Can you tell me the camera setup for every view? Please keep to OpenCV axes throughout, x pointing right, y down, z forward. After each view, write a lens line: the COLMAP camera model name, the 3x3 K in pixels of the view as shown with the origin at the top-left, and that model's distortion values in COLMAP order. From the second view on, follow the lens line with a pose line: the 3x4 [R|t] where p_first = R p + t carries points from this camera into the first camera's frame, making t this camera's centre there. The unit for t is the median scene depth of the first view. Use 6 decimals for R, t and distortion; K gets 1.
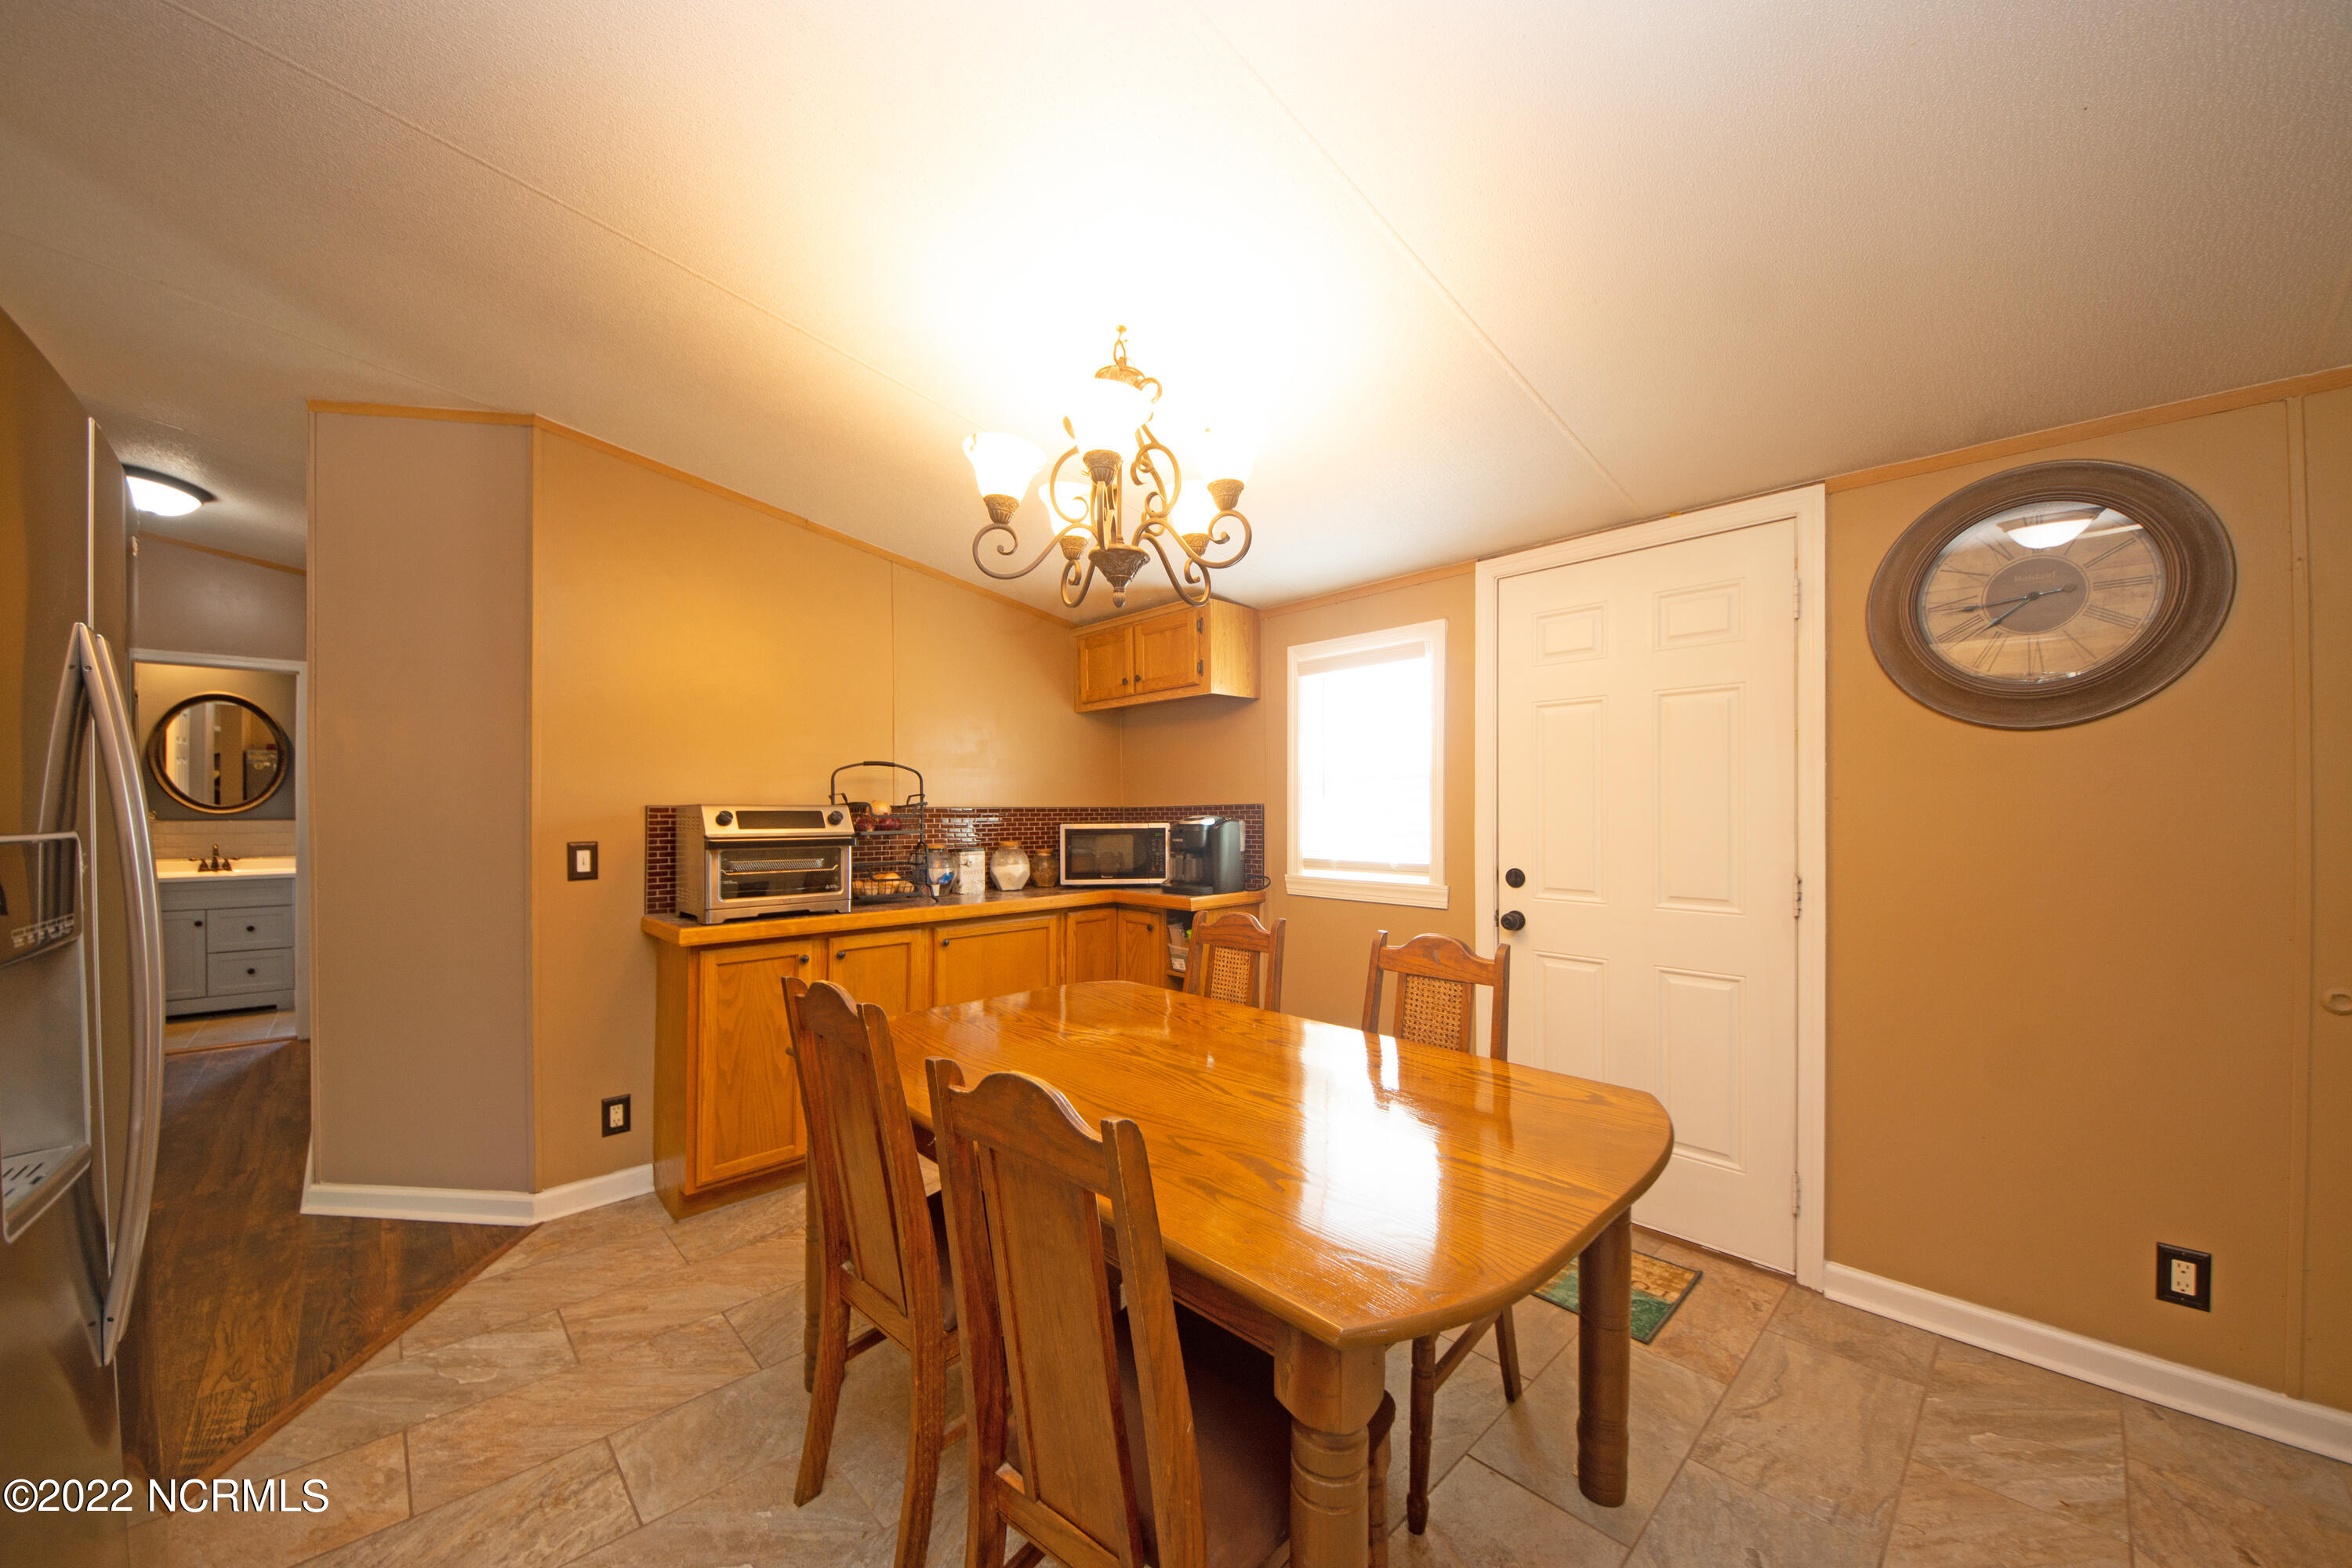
lens RADIAL K [[822.2, 0, 1169.5], [0, 822.2, 799.9], [0, 0, 1]] dist [0.000548, -0.004774]
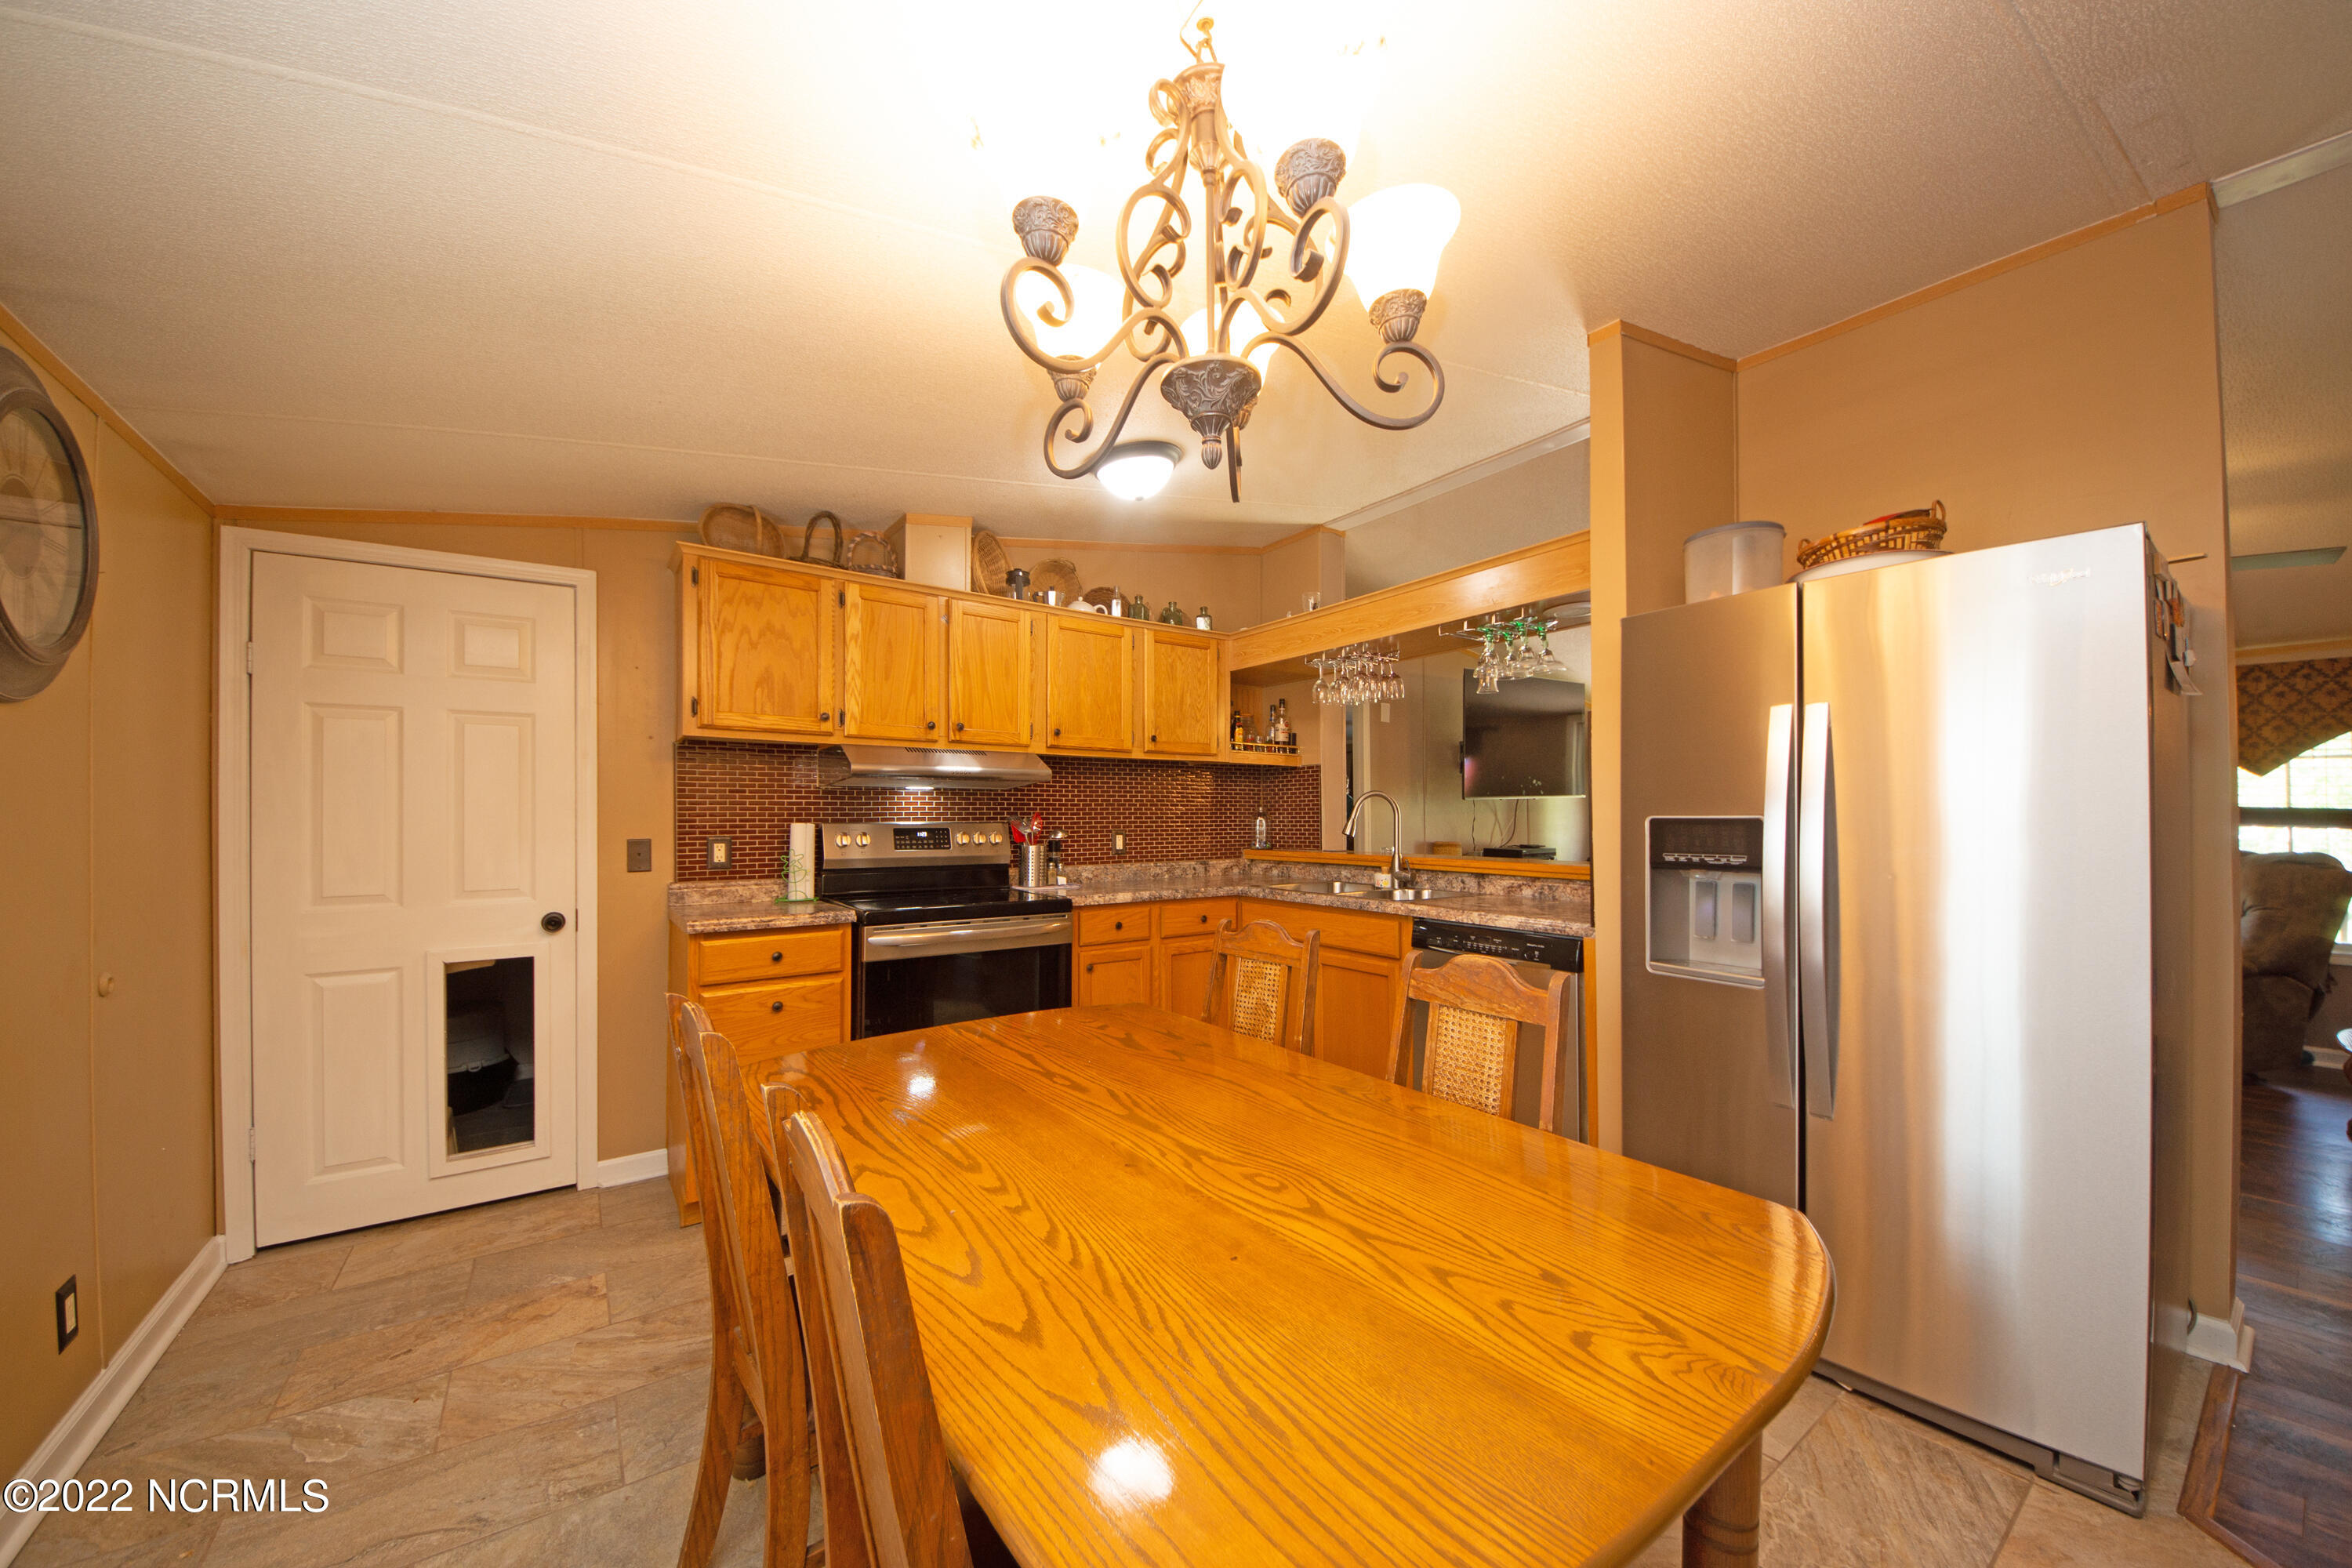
lens RADIAL K [[822.2, 0, 1189.8], [0, 822.2, 807.8], [0, 0, 1]] dist [0.000548, -0.004774]
pose [[-0.993128, 0.004356, 0.116950, -0.077035], [0.001729, 0.999744, -0.022548, 0.022033], [-0.117019, -0.022191, -0.992882, 1.085195]]
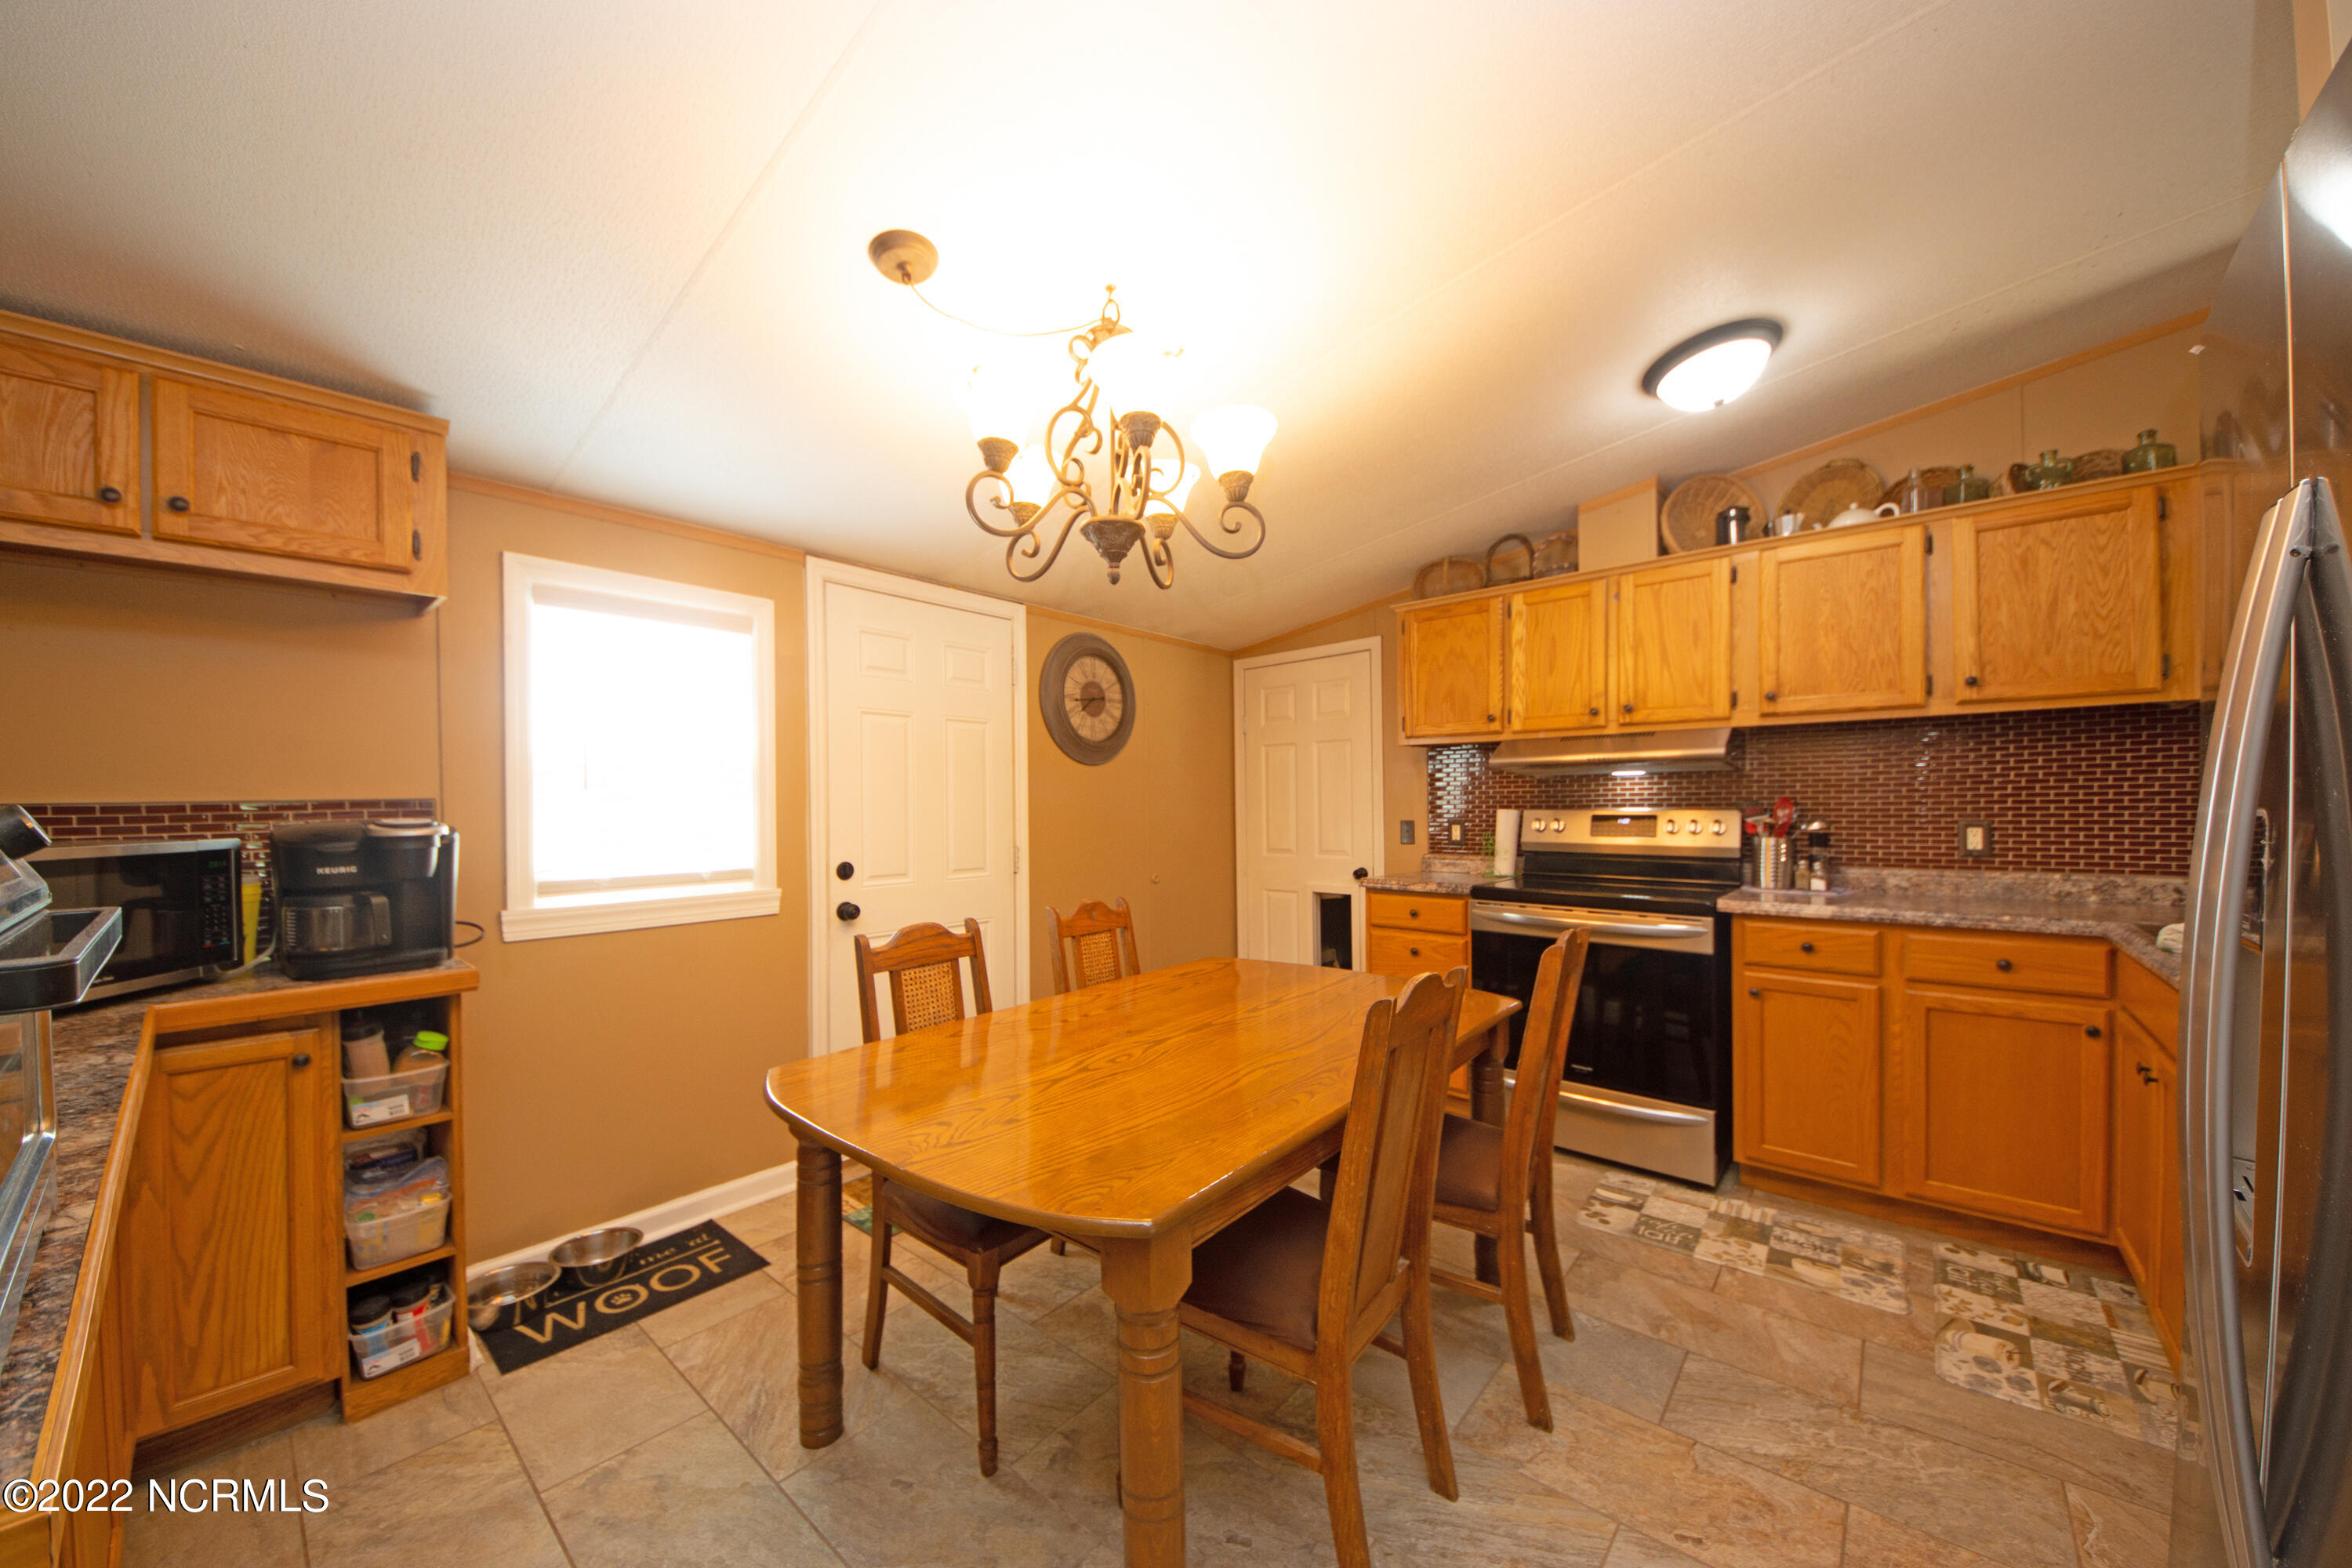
lens RADIAL K [[822.2, 0, 1145.1], [0, 822.2, 805.5], [0, 0, 1]] dist [0.000548, -0.004774]
pose [[-0.084603, 0.002525, 0.996412, -0.668425], [-0.000625, 0.999996, -0.002588, 0.013691], [-0.996415, -0.000842, -0.084601, 0.707841]]
